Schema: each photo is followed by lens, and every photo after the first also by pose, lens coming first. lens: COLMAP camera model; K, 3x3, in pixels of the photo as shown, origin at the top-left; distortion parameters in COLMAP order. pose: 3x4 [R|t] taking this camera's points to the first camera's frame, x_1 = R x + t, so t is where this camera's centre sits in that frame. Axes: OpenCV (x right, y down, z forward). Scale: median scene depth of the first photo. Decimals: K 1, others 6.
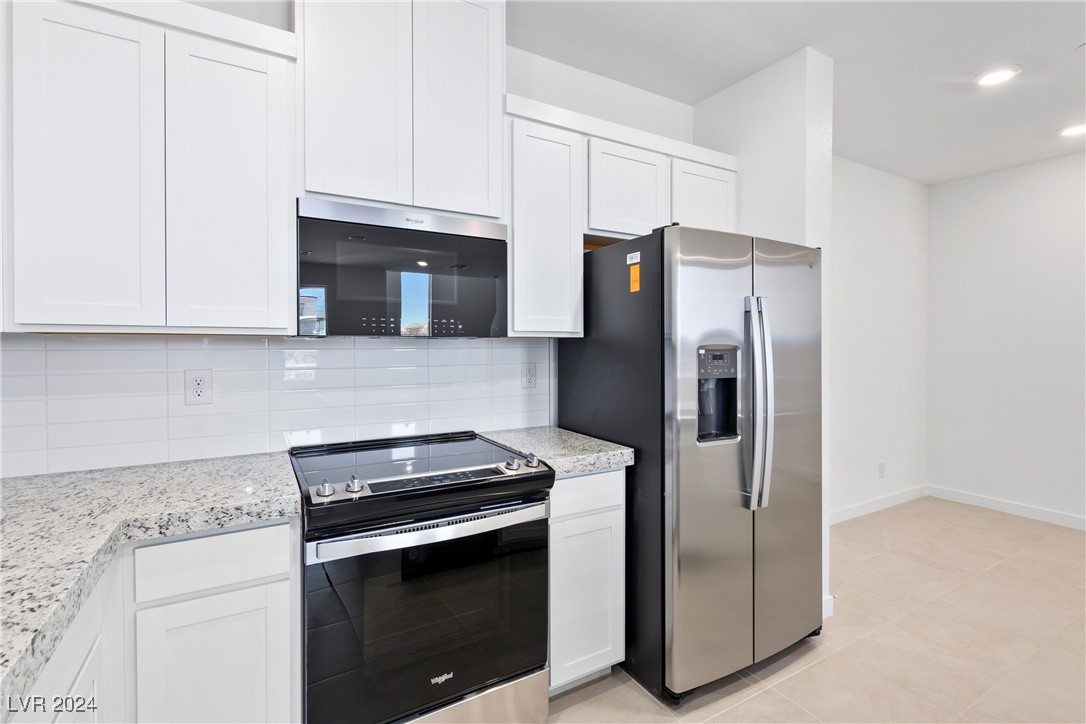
lens RADIAL K [[495.1, 0, 540.2], [0, 495.1, 357.1], [0, 0, 1]] dist [0.000284, -0.002766]
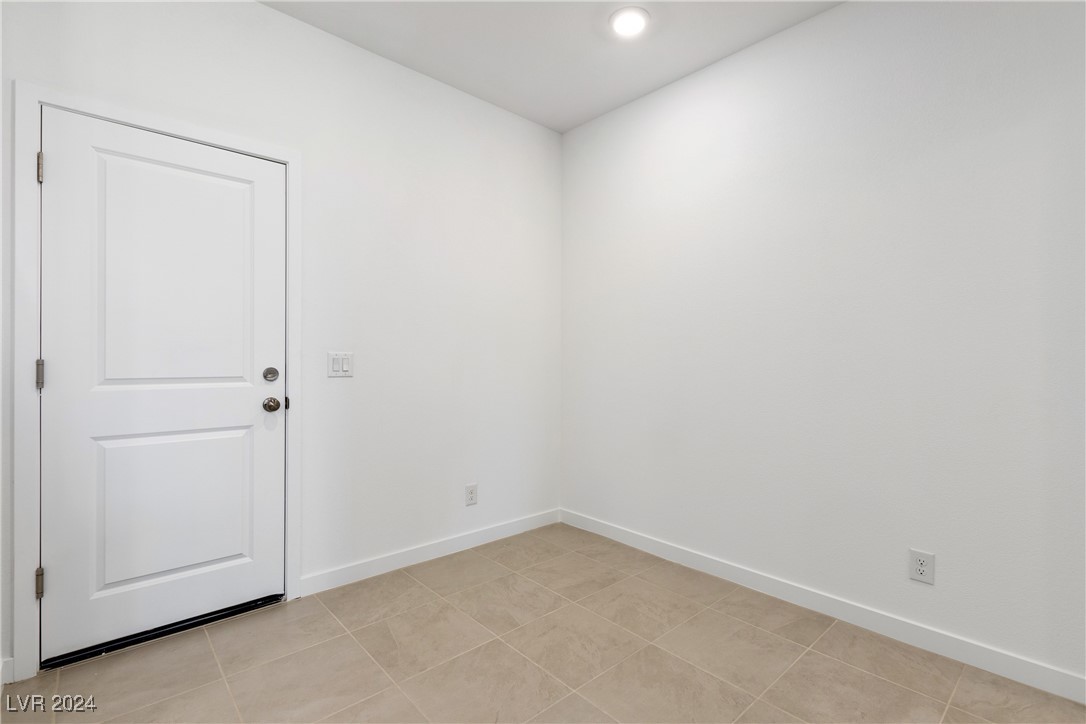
lens RADIAL K [[495.1, 0, 539.7], [0, 495.1, 359.6], [0, 0, 1]] dist [0.000284, -0.002766]
pose [[0.978690, 0.007708, 0.205197, 1.377301], [-0.004617, 0.999869, -0.015539, 0.080427], [-0.205290, 0.014261, 0.978597, 0.558179]]
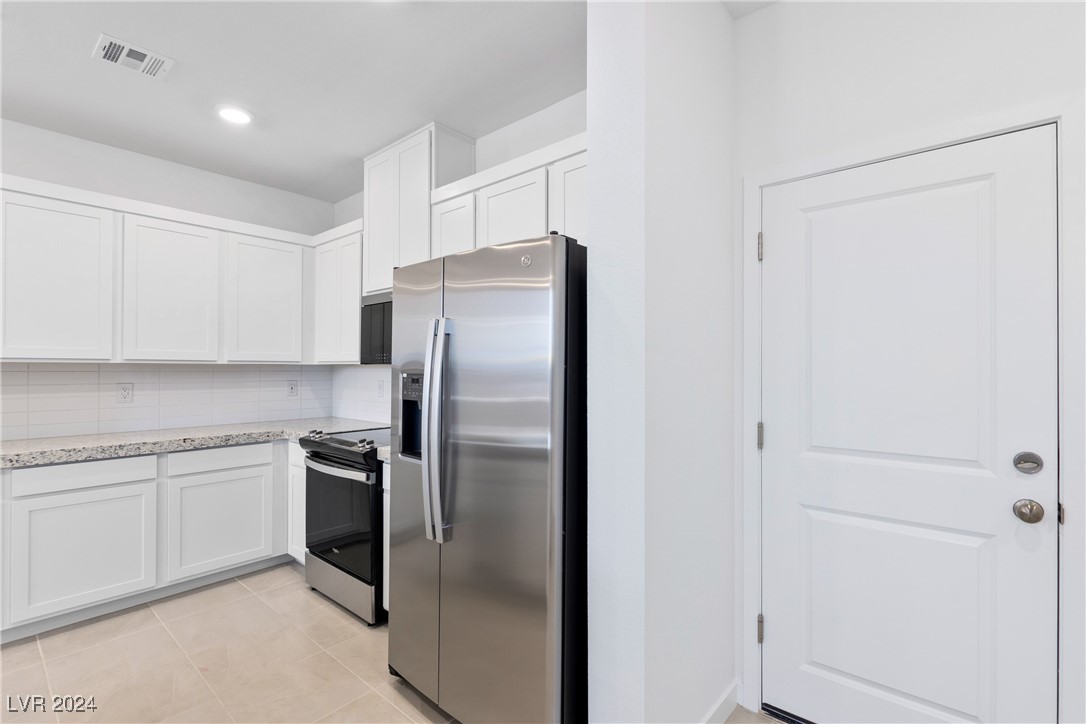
lens RADIAL K [[495.1, 0, 546.5], [0, 495.1, 365.4], [0, 0, 1]] dist [0.000284, -0.002766]
pose [[0.326573, -0.006956, -0.945146, 1.465444], [-0.022227, 0.999640, -0.015037, -0.023282], [0.944911, 0.025918, 0.326301, 0.921383]]
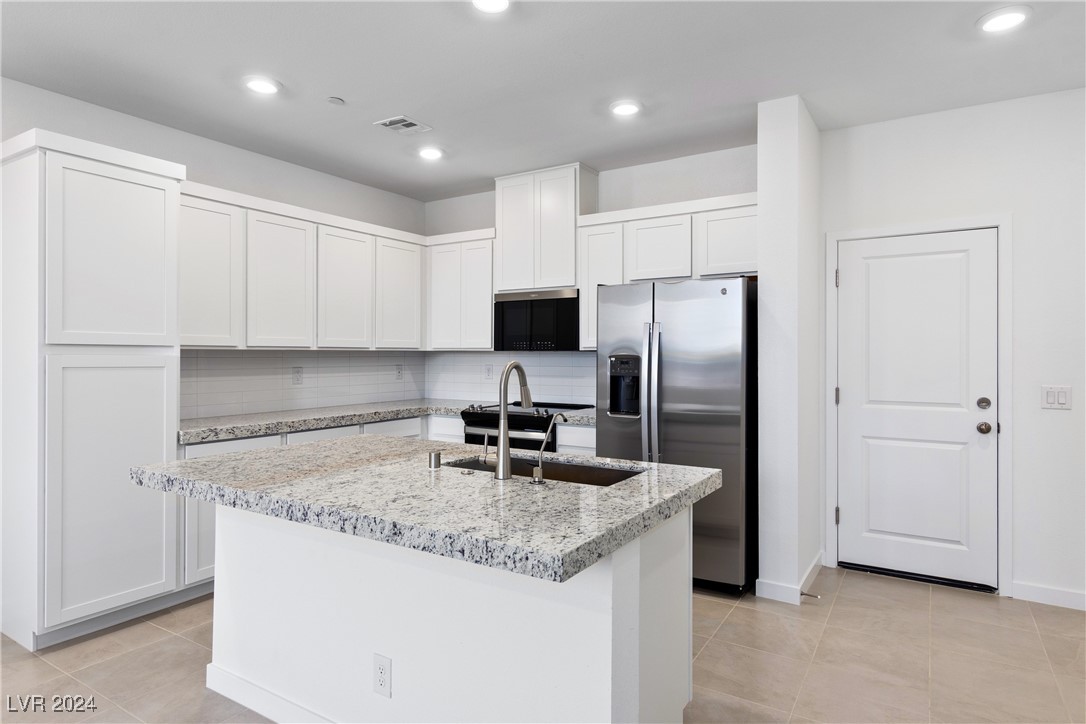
lens RADIAL K [[611.5, 0, 556.6], [0, 611.5, 354.5], [0, 0, 1]] dist [0.009328, -0.001213]
pose [[0.466325, 0.001193, -0.884613, 2.019153], [-0.019345, 0.999774, -0.008849, -0.004521], [0.884402, 0.021239, 0.466243, -0.120742]]
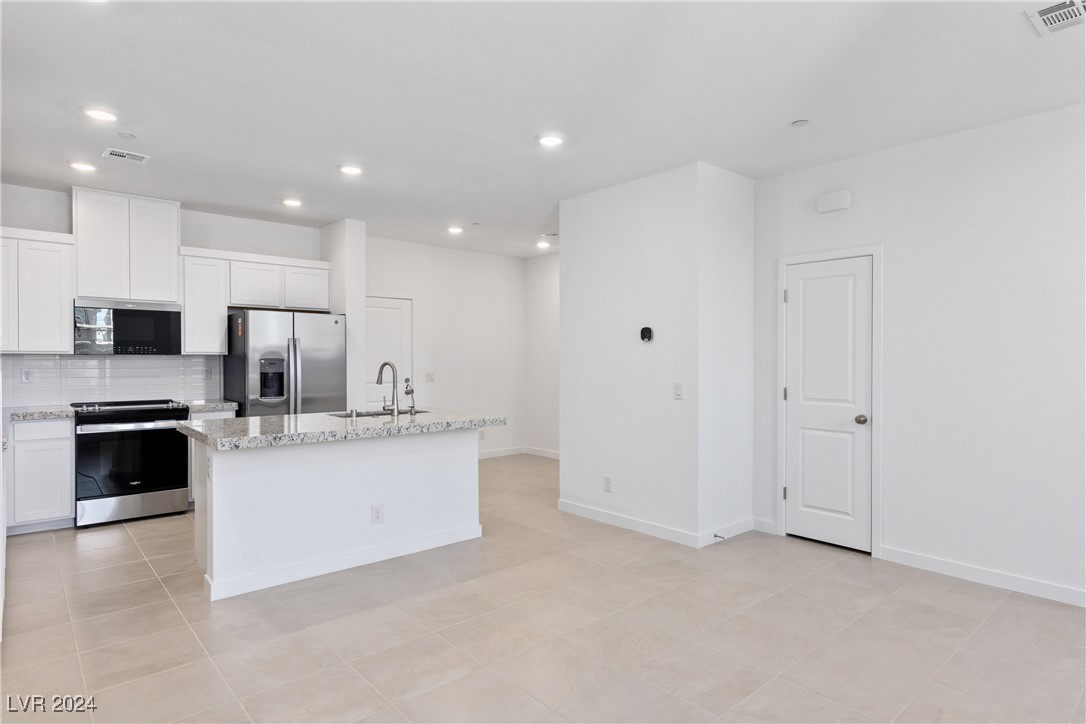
lens RADIAL K [[611.5, 0, 547.9], [0, 611.5, 365.2], [0, 0, 1]] dist [0.009328, -0.001213]
pose [[0.979933, 0.001153, 0.199324, 1.081179], [0.000460, 0.999968, -0.008046, 0.033237], [-0.199327, 0.007976, 0.979901, -2.200780]]
